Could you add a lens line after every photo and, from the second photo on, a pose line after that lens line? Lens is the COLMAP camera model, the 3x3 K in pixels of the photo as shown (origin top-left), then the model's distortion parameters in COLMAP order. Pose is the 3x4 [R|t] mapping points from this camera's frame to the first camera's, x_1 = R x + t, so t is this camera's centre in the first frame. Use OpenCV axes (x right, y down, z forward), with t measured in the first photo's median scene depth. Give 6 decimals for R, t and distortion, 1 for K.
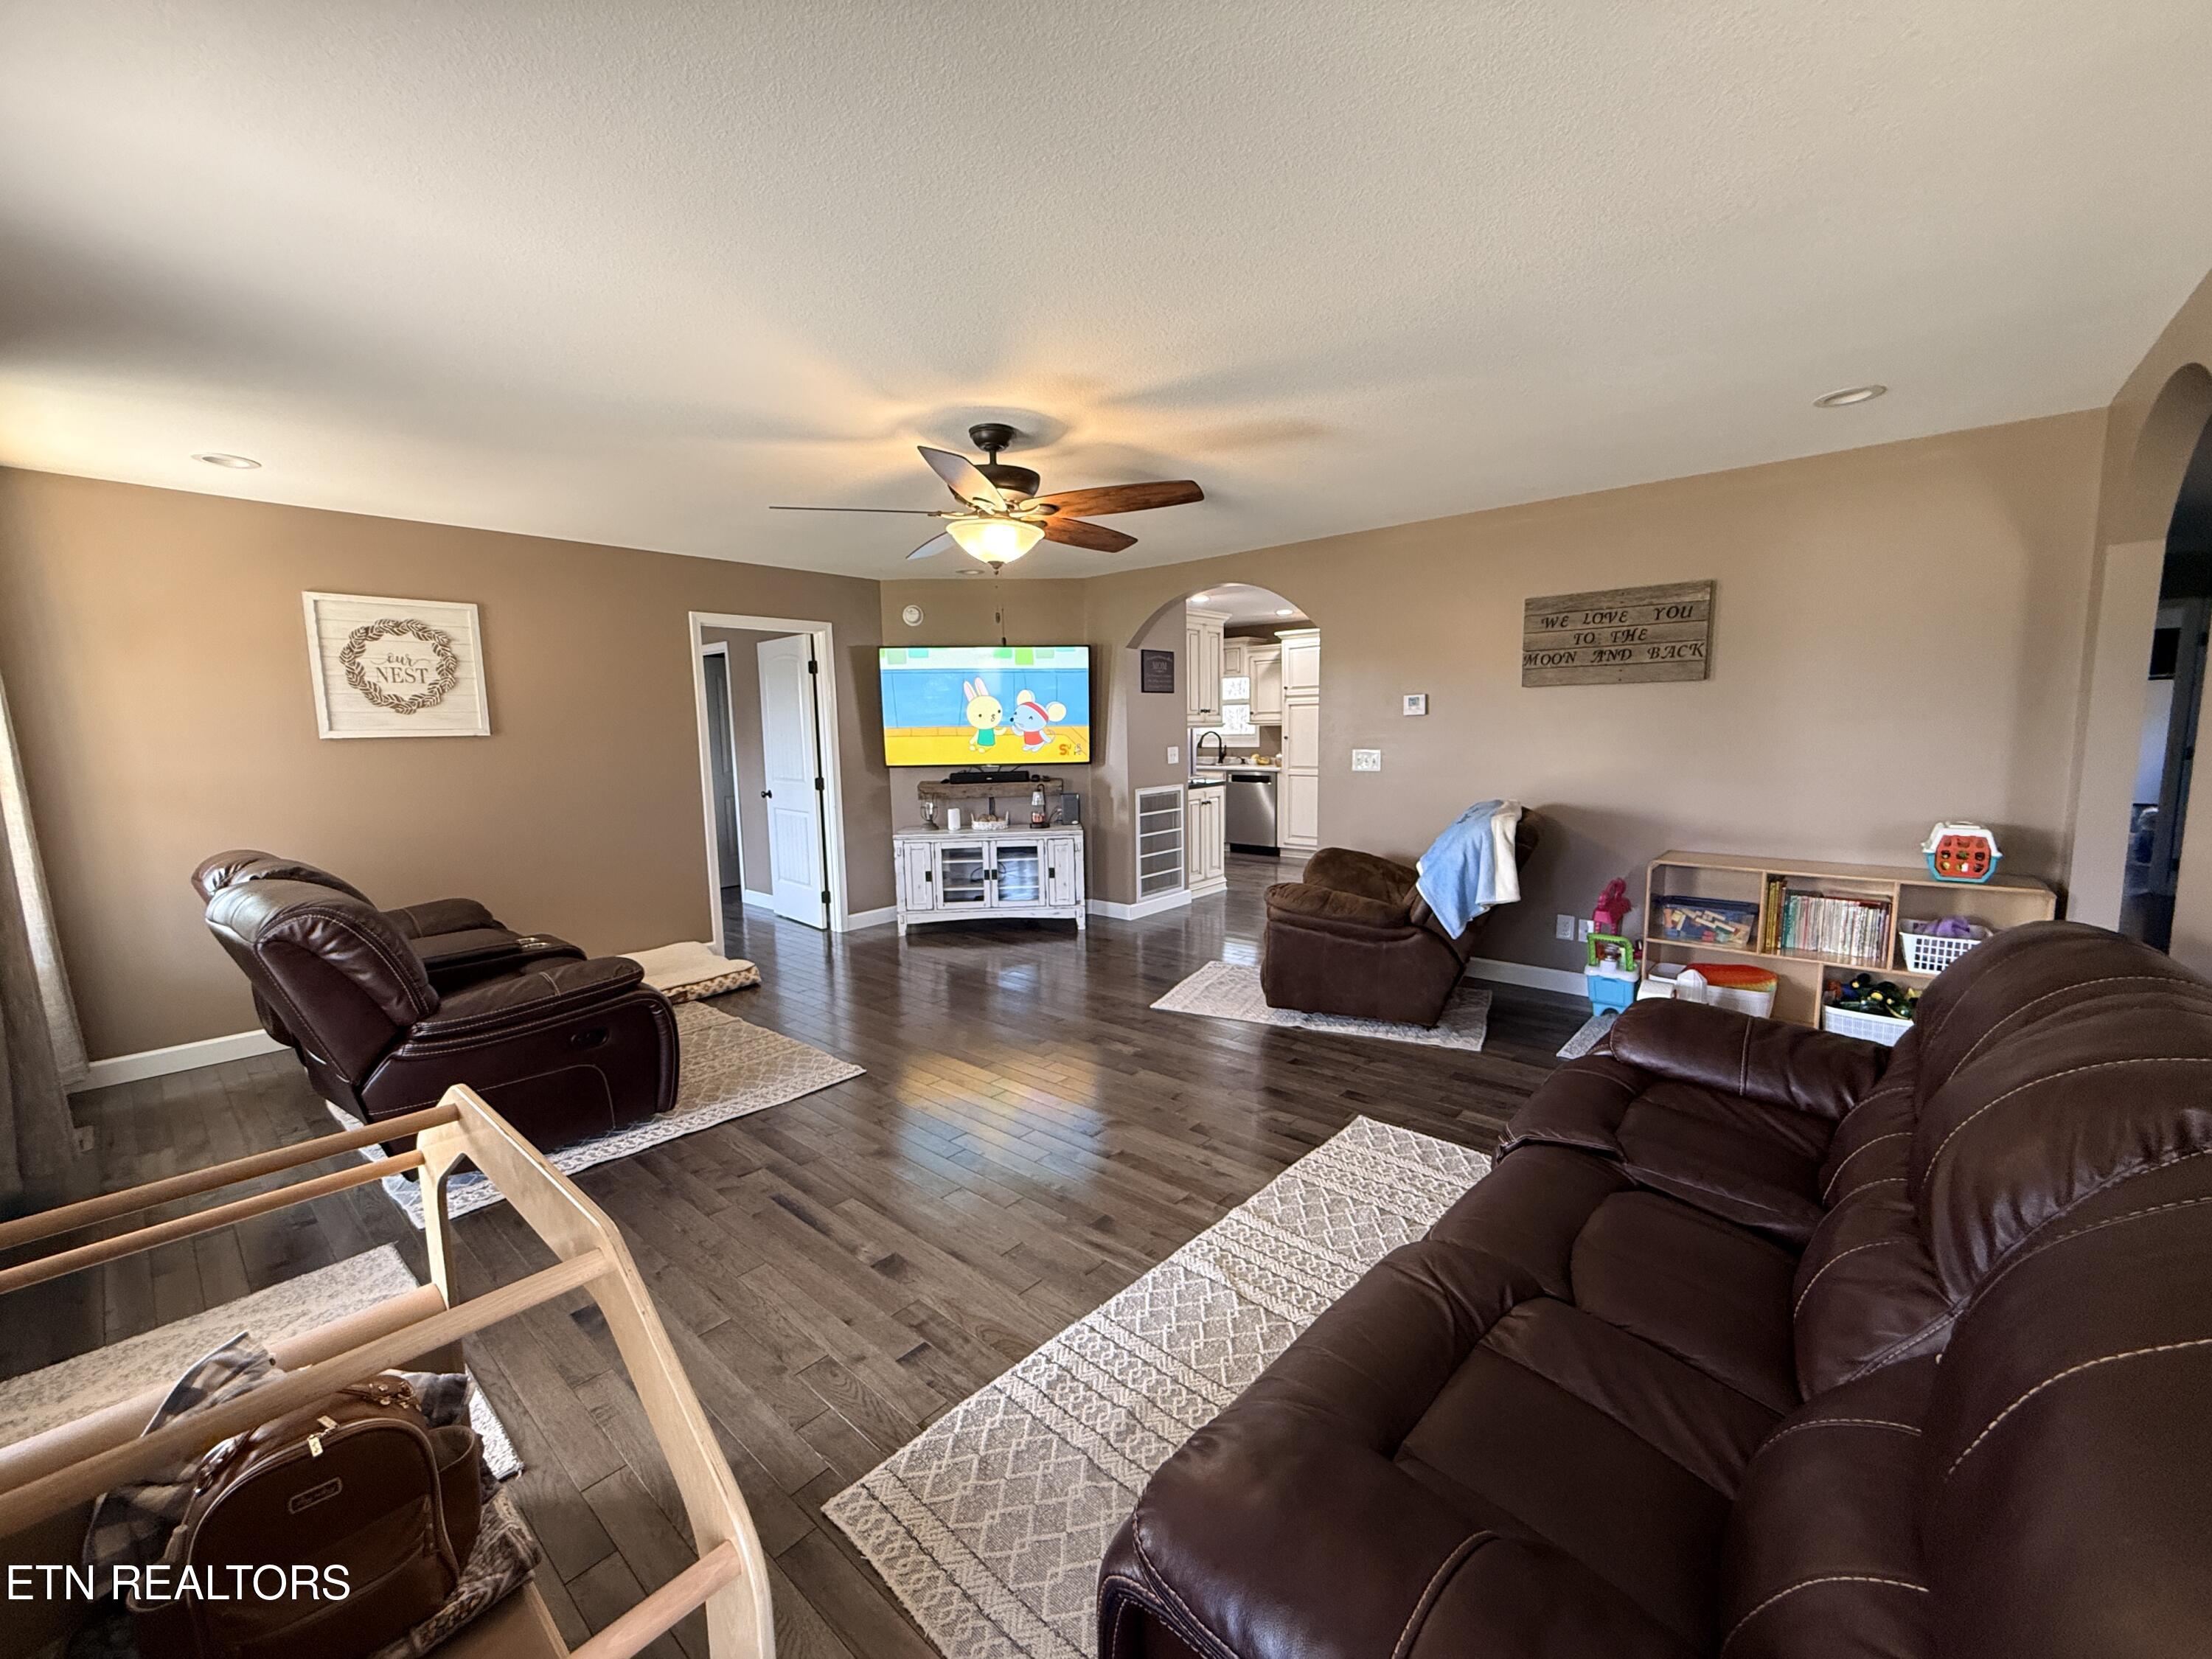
lens RADIAL K [[884.4, 0, 1106.0], [0, 884.4, 832.3], [0, 0, 1]] dist [0.000176, -0.000614]
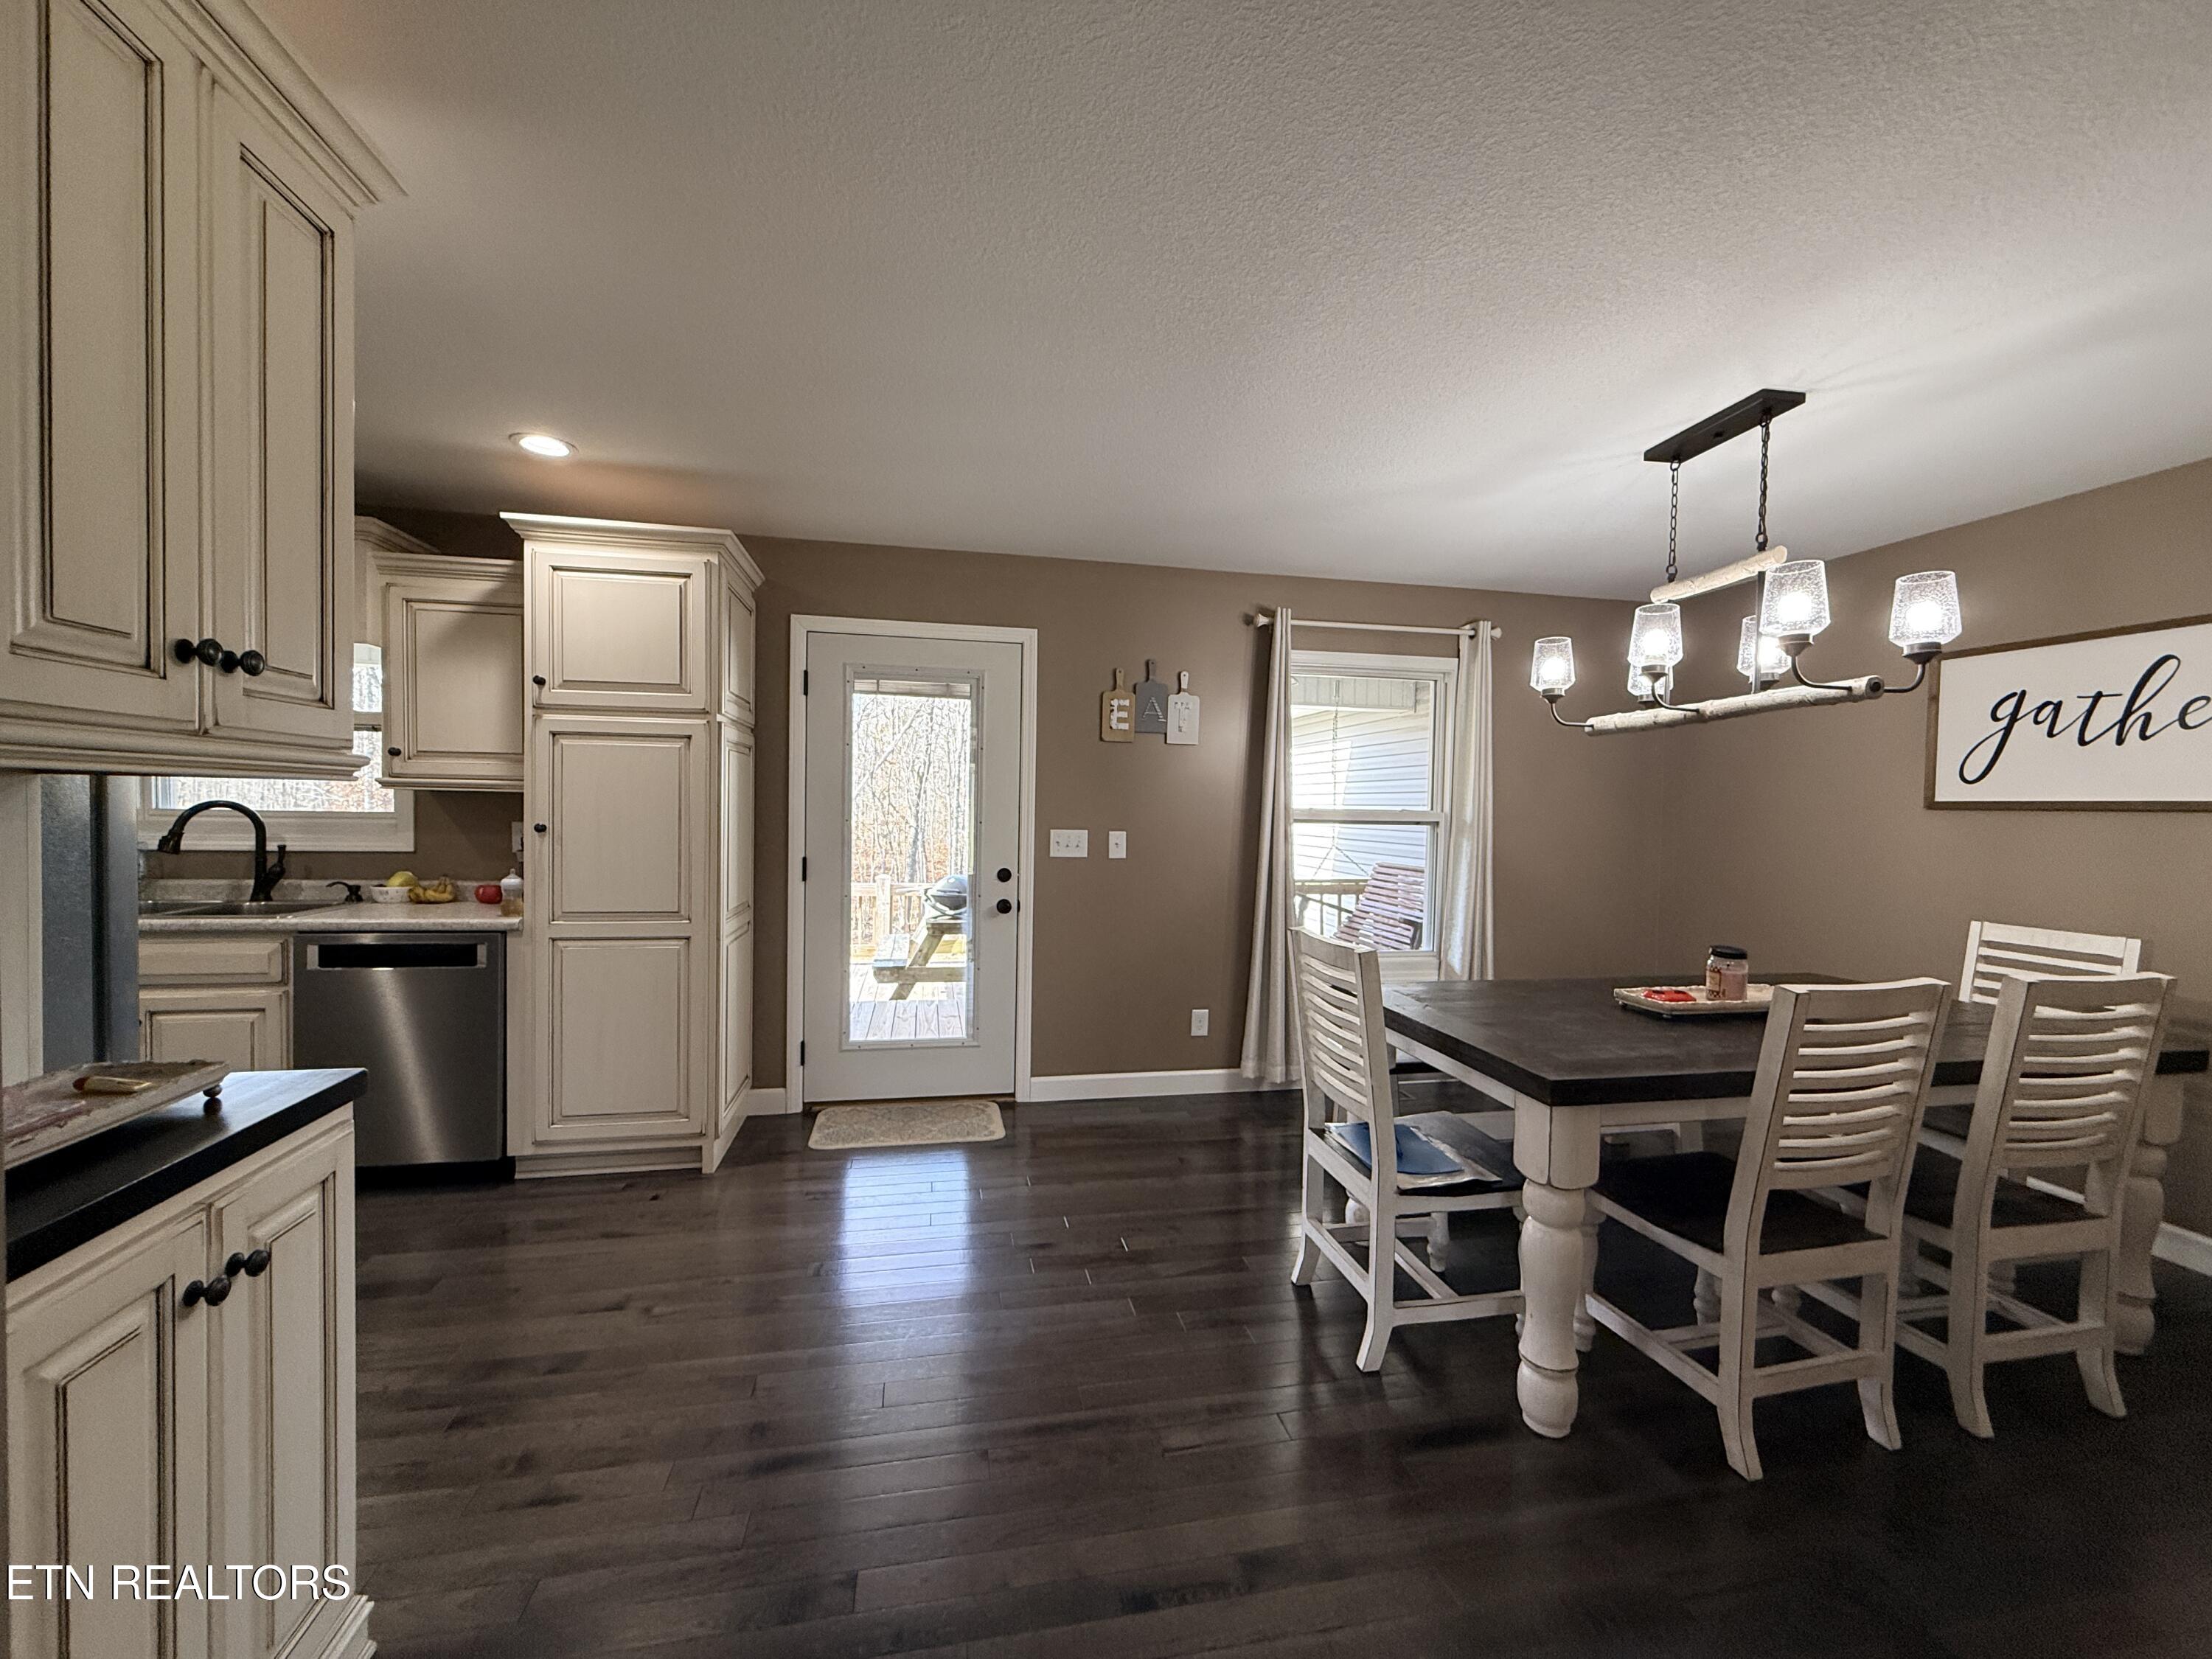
lens RADIAL K [[884.4, 0, 1106.0], [0, 884.4, 832.3], [0, 0, 1]] dist [0.000176, -0.000614]
pose [[0.605463, 0.011103, 0.795796, 0.063736], [0.065701, 0.995793, -0.063880, -0.066625], [-0.793157, 0.090962, 0.602186, 0.597707]]
